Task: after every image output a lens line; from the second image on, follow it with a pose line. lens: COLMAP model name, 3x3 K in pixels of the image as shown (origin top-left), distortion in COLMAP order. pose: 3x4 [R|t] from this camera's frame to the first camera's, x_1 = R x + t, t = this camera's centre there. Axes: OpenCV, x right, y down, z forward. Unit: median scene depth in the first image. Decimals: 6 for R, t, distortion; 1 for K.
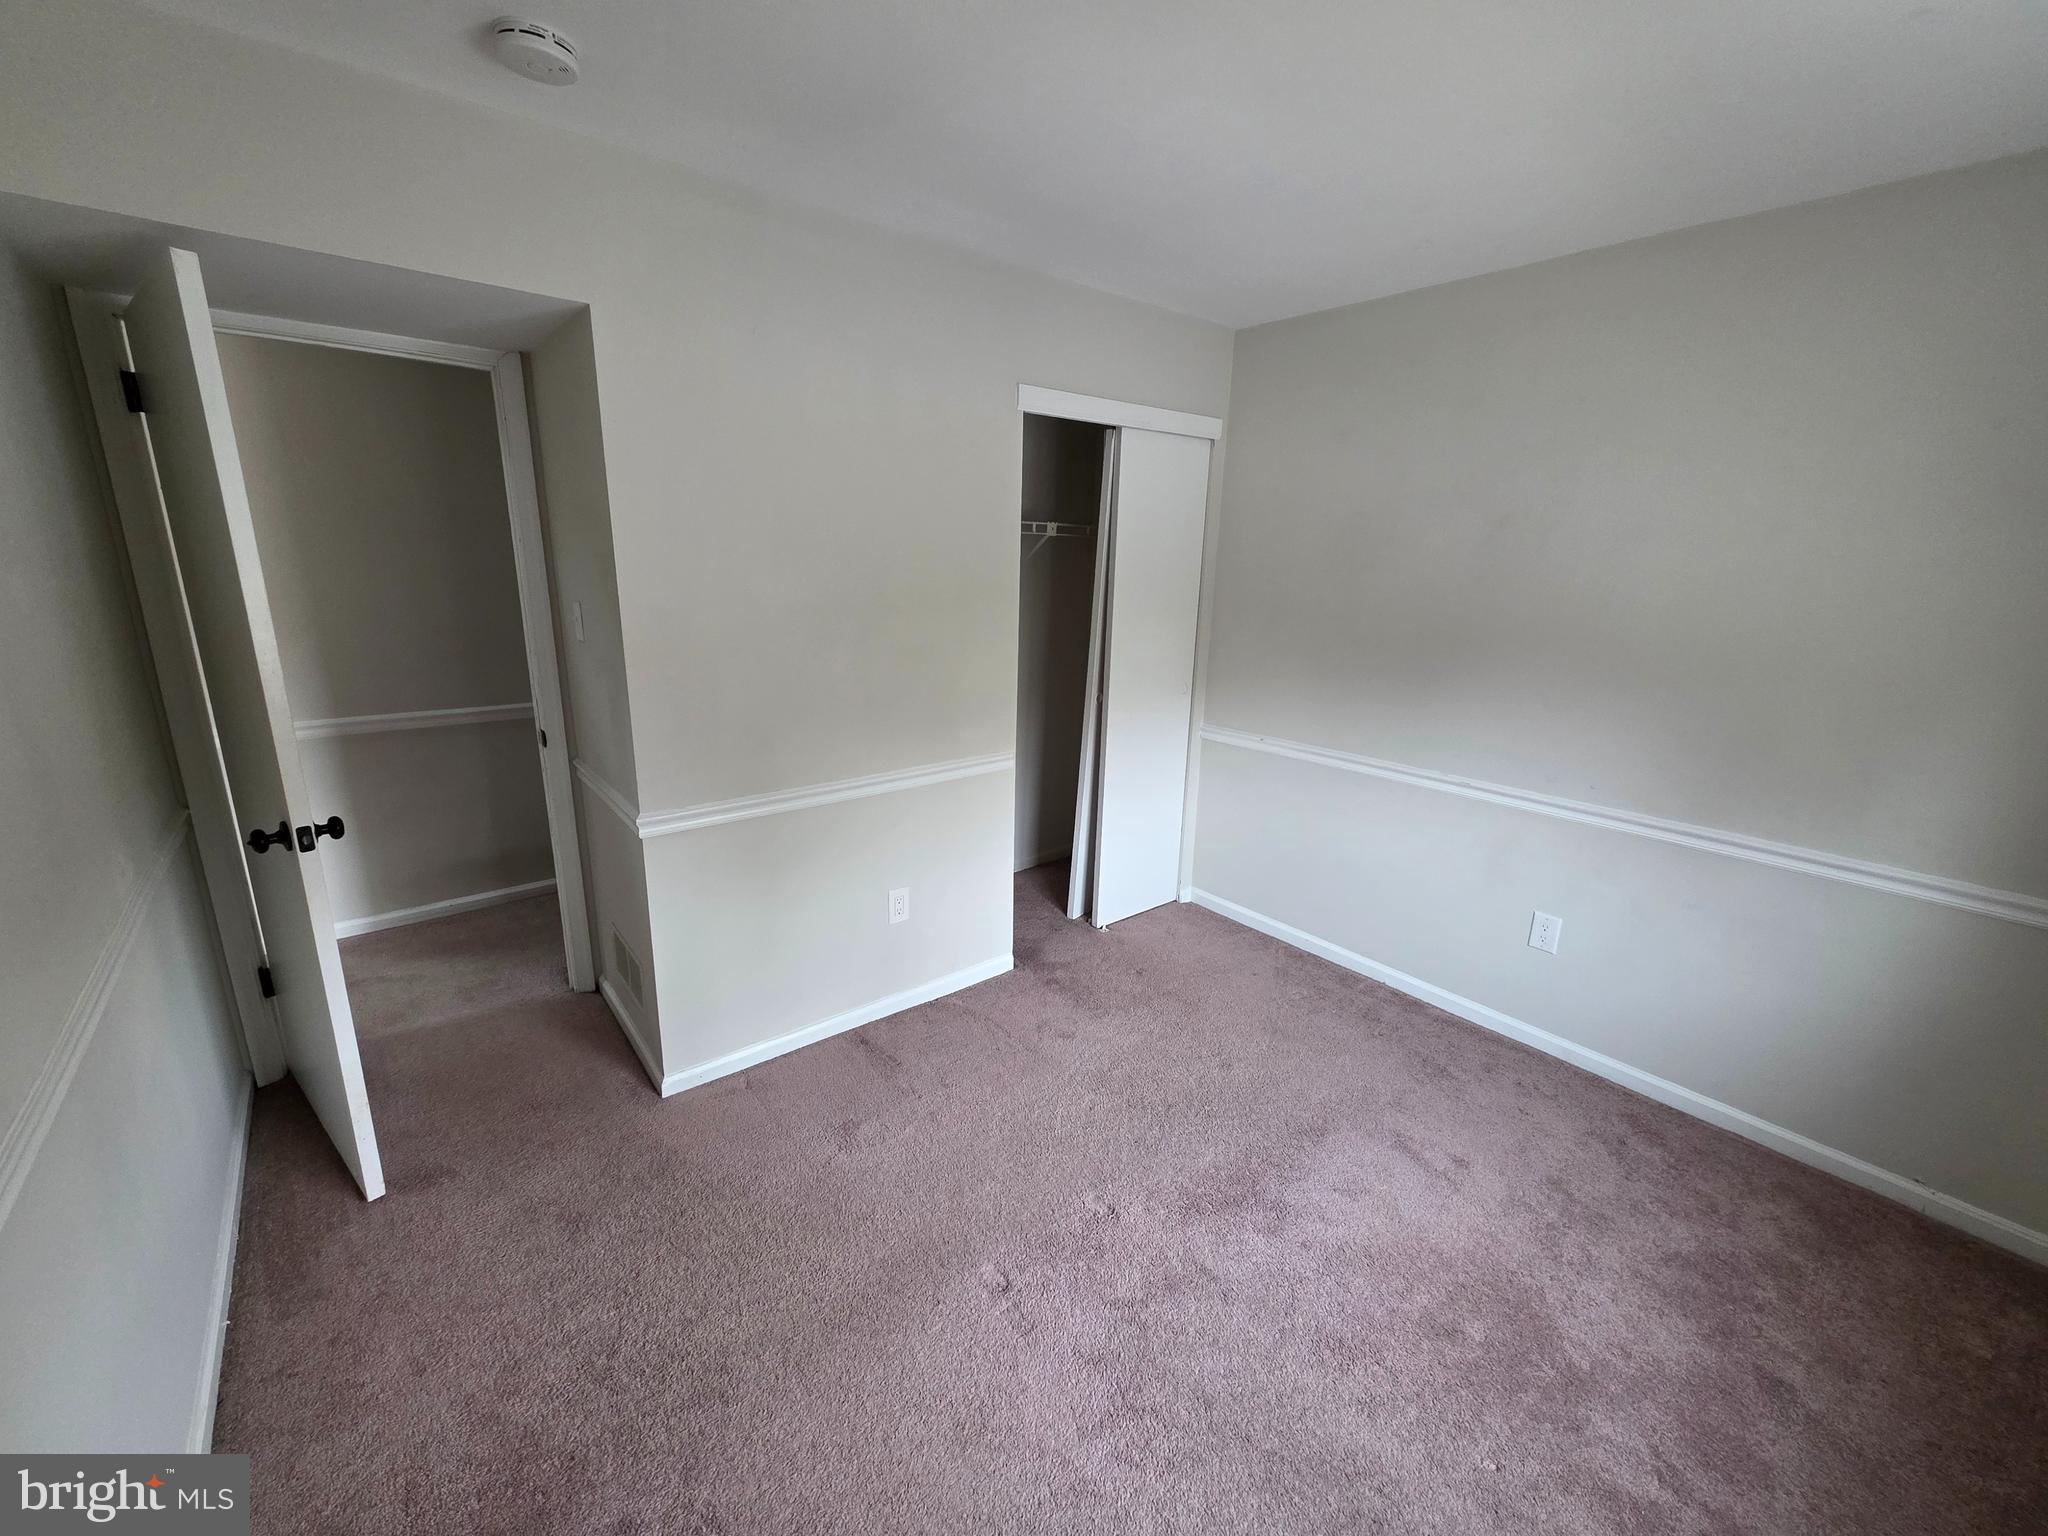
lens RADIAL K [[807.7, 0, 1033.8], [0, 807.7, 763.8], [0, 0, 1]] dist [0.002495, 0.000057]
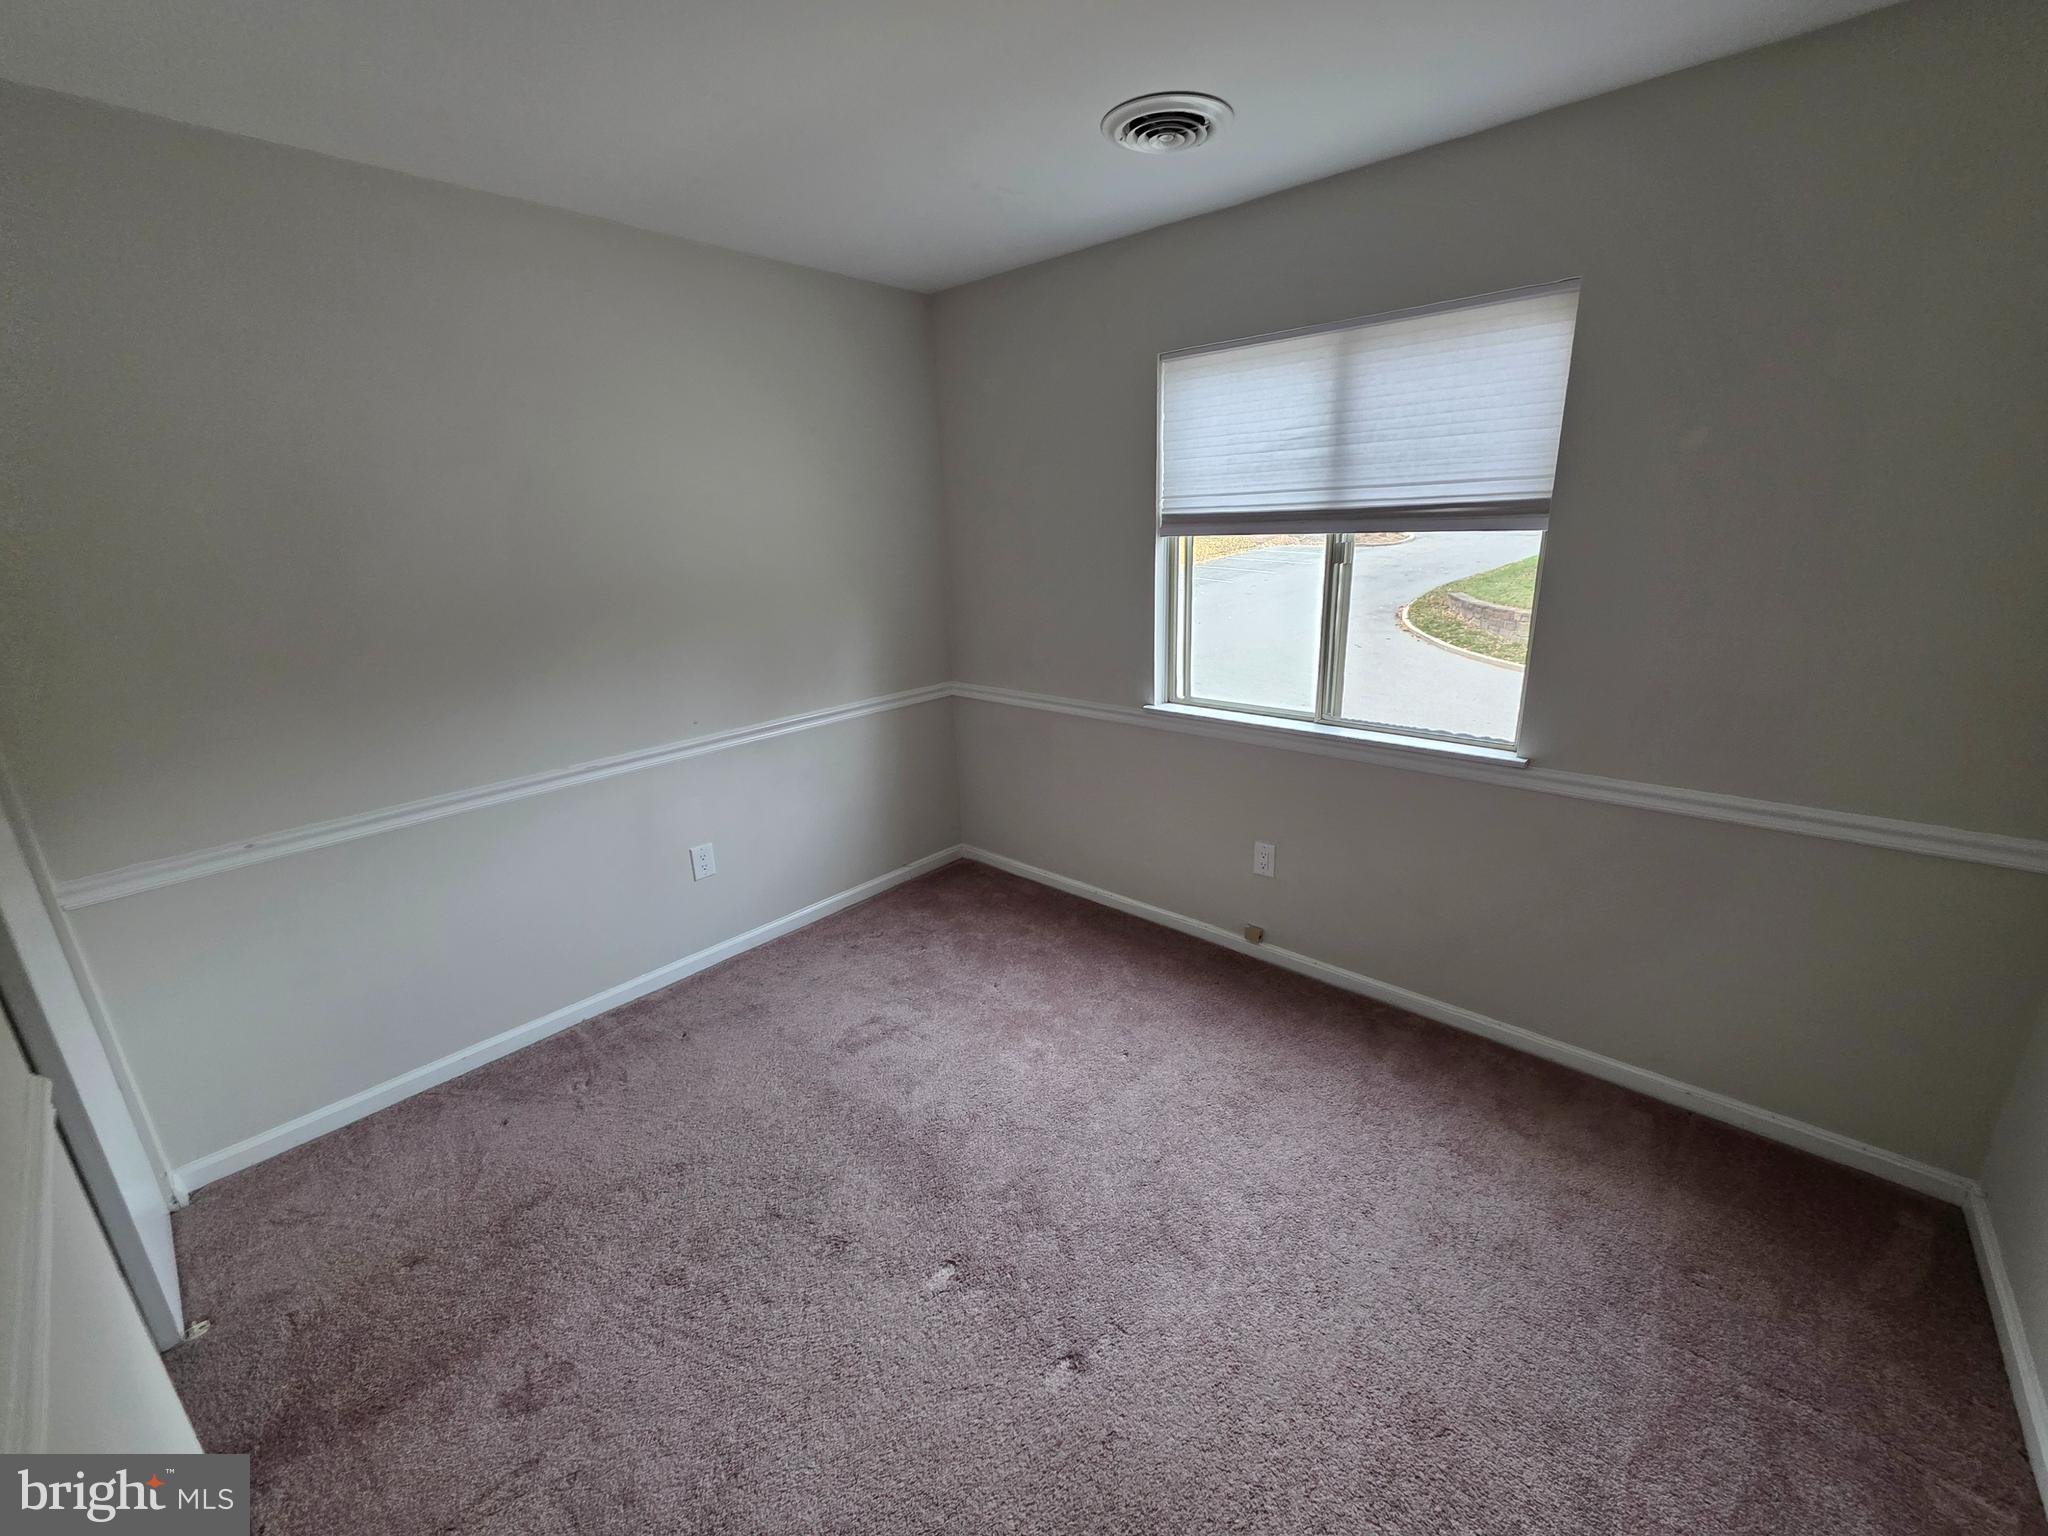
lens RADIAL K [[816.8, 0, 1023.0], [0, 816.8, 762.1], [0, 0, 1]] dist [0.002642, -0.000113]
pose [[-0.138006, -0.300526, 0.943736, -0.540092], [0.278999, 0.902471, 0.328185, -0.194070], [-0.950323, 0.308593, -0.040700, 0.718918]]
